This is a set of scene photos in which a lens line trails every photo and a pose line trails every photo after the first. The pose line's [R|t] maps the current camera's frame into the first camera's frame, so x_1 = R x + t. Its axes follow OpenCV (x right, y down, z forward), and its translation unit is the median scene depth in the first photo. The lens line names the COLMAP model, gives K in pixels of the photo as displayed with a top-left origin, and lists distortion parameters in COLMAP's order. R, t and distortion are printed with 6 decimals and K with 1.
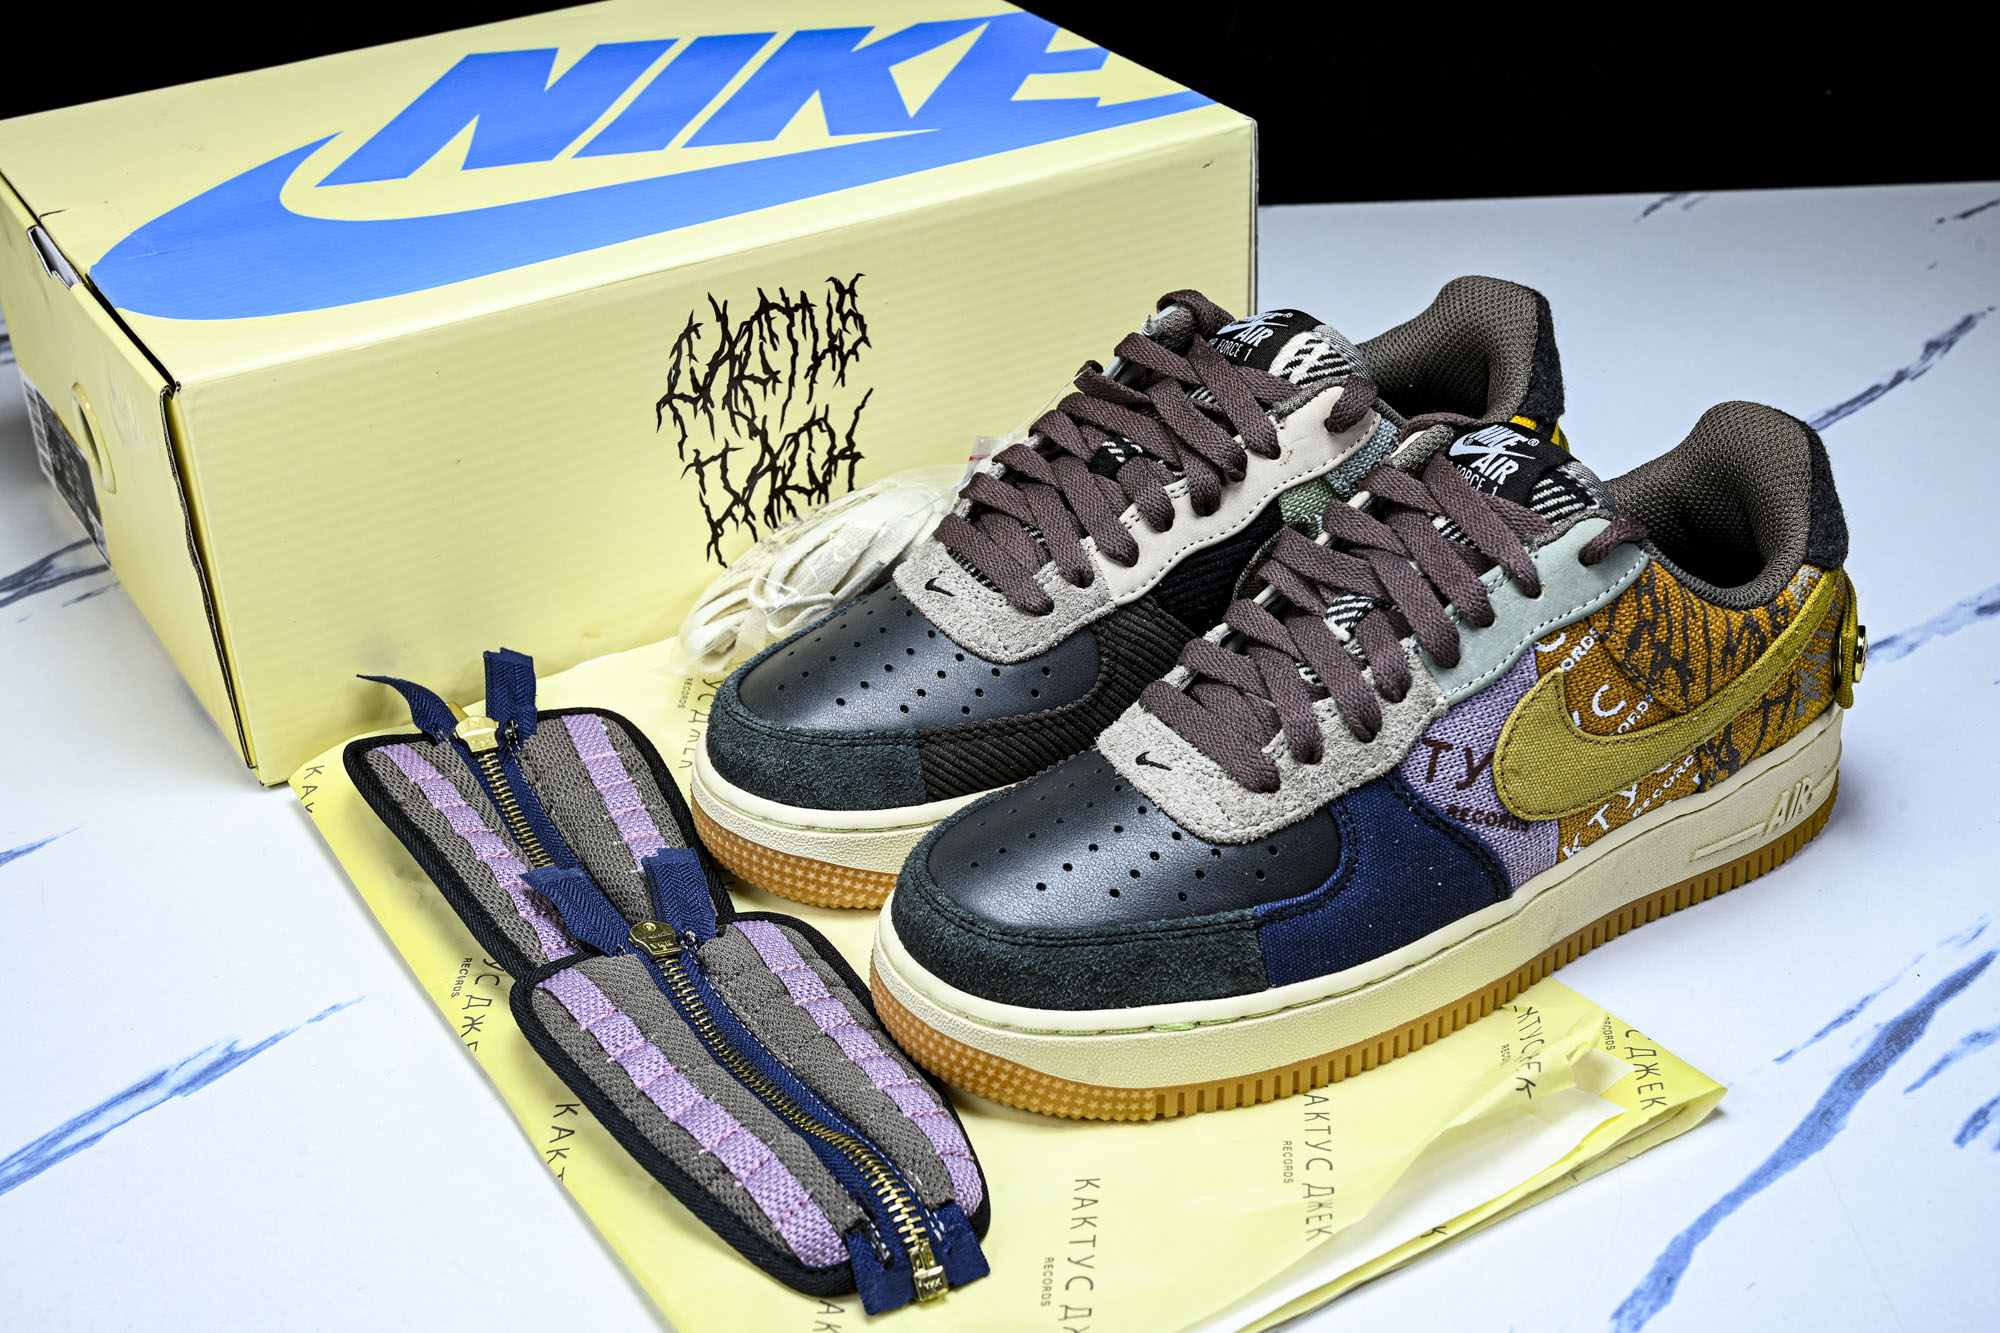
lens RADIAL K [[2735.9, 0, 1000.0], [0, 2735.9, 666.5], [0, 0, 1]] dist [-0.004833, 0.021856]
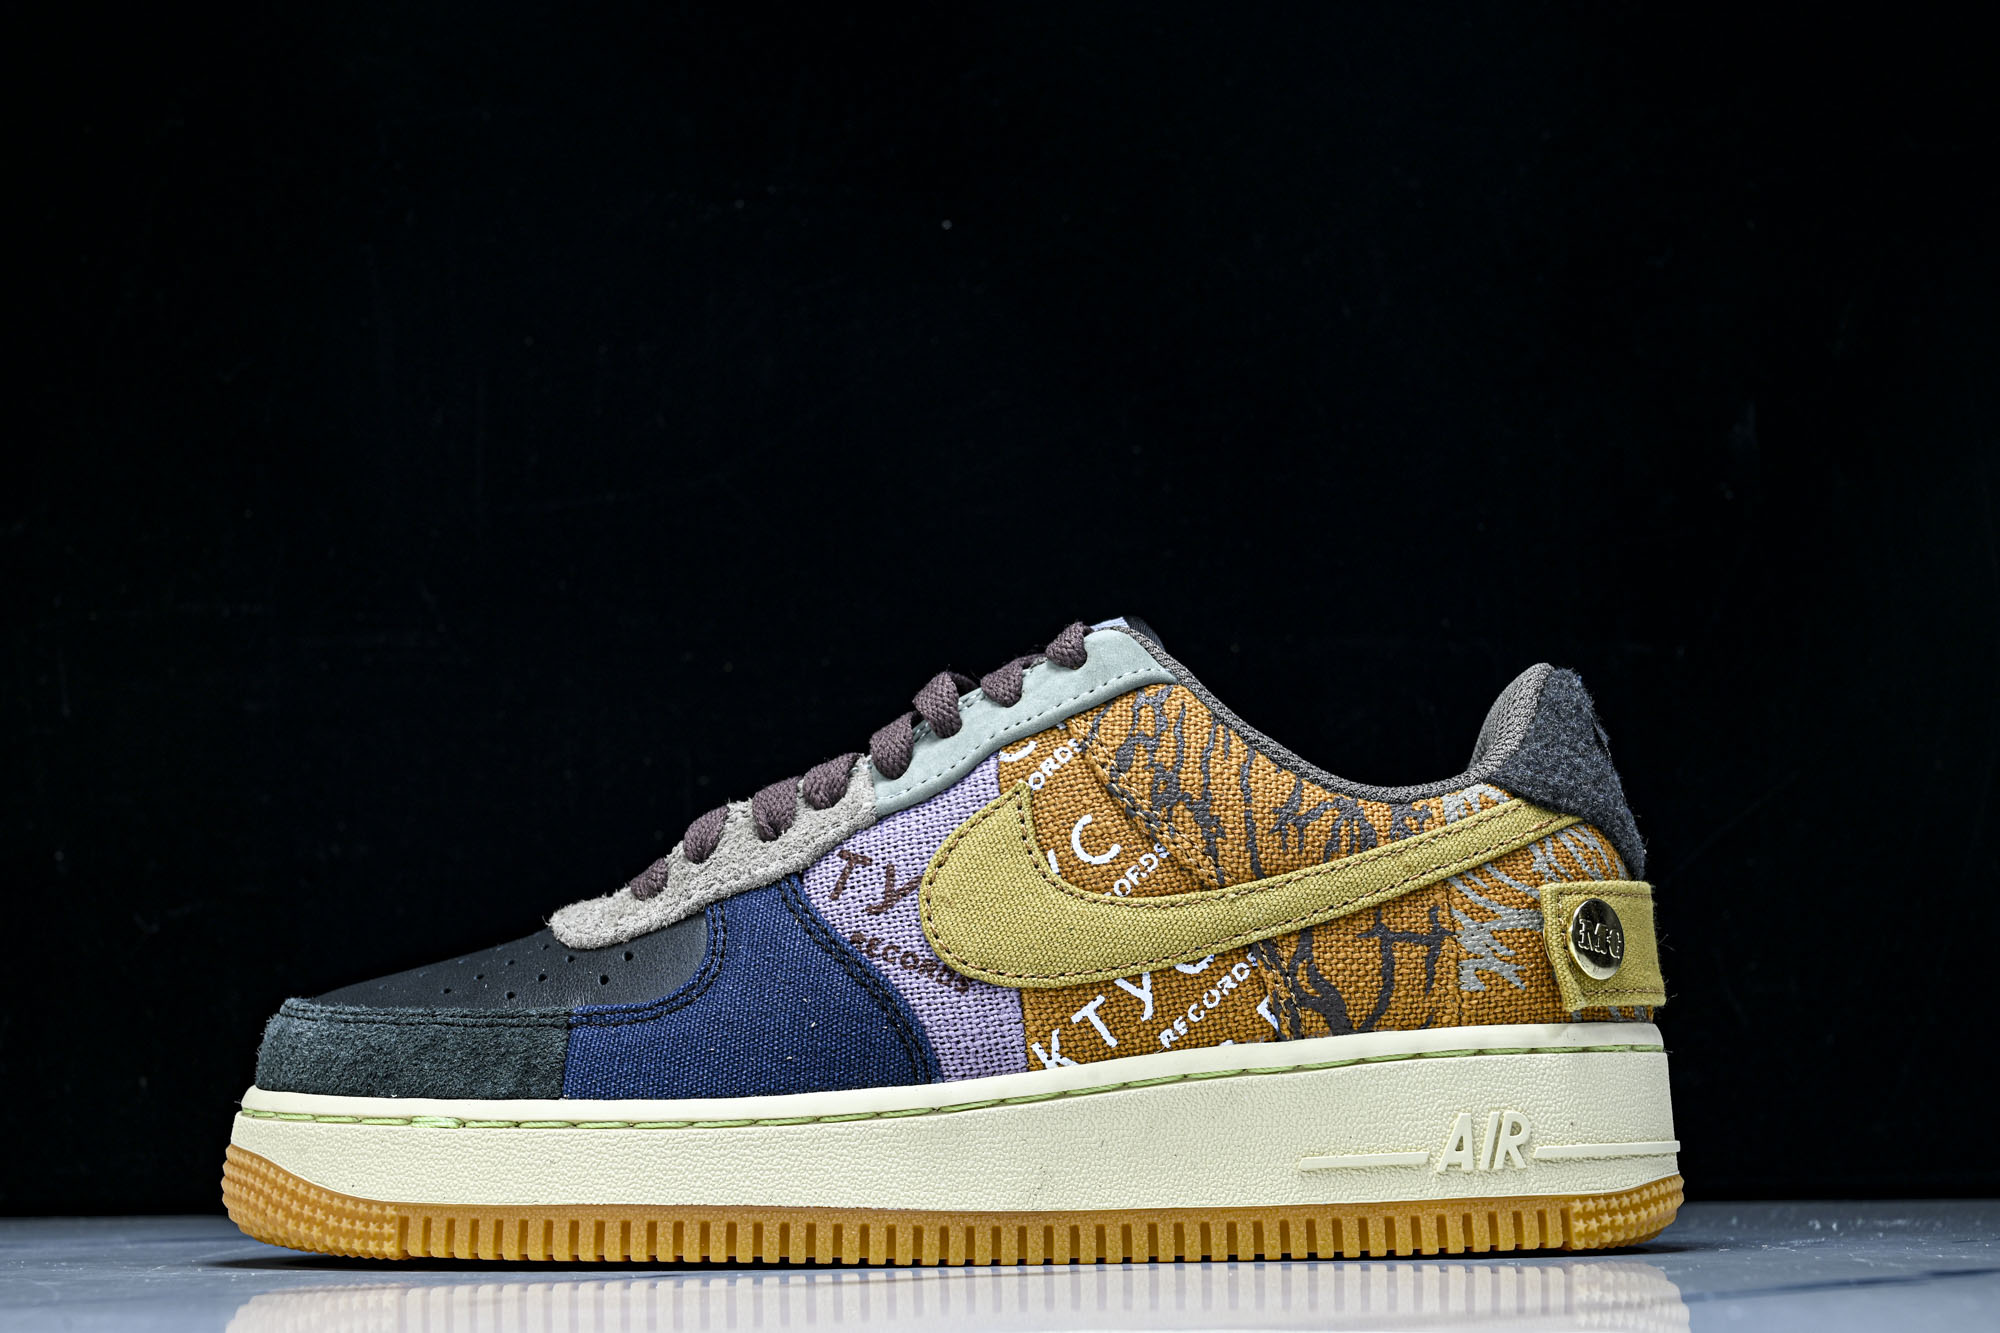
lens RADIAL K [[3308.8, 0, 1021.2], [0, 3308.8, 635.5], [0, 0, 1]] dist [0.006922, -0.182313]
pose [[0.854422, -0.062278, -0.515833, 0.697897], [-0.272229, 0.791955, -0.546533, 0.487214], [0.442554, 0.607395, 0.659710, 0.349924]]
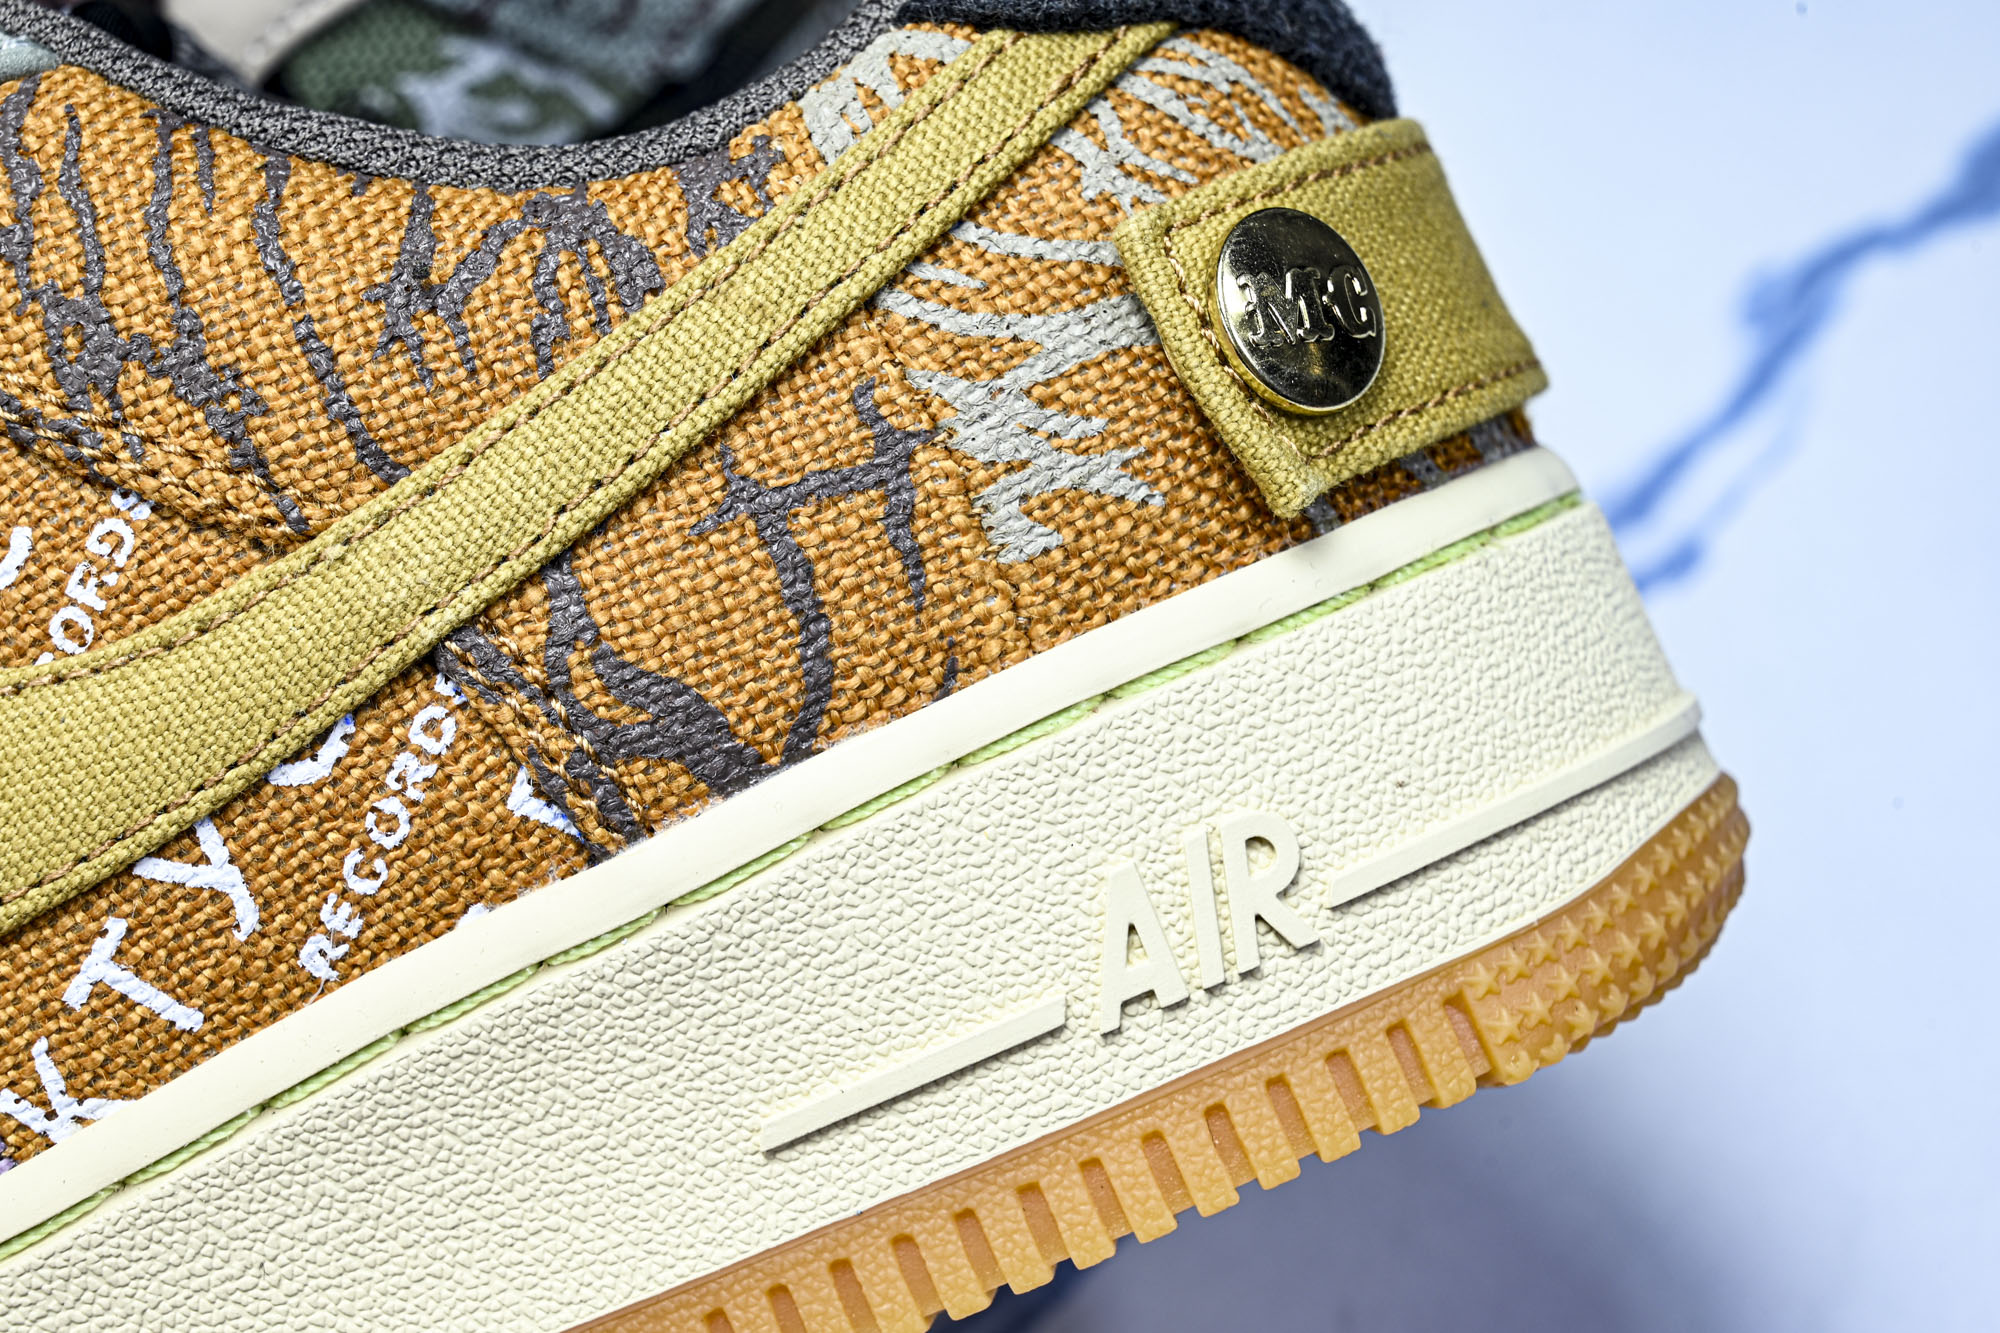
lens RADIAL K [[3999.4, 0, 992.4], [0, 3999.4, 703.4], [0, 0, 1]] dist [-0.000042, 0.150744]
pose [[0.790755, -0.273642, -0.547565, 0.544845], [0.038858, 0.915154, -0.401226, 0.206546], [0.610899, 0.295994, 0.734296, 0.772643]]
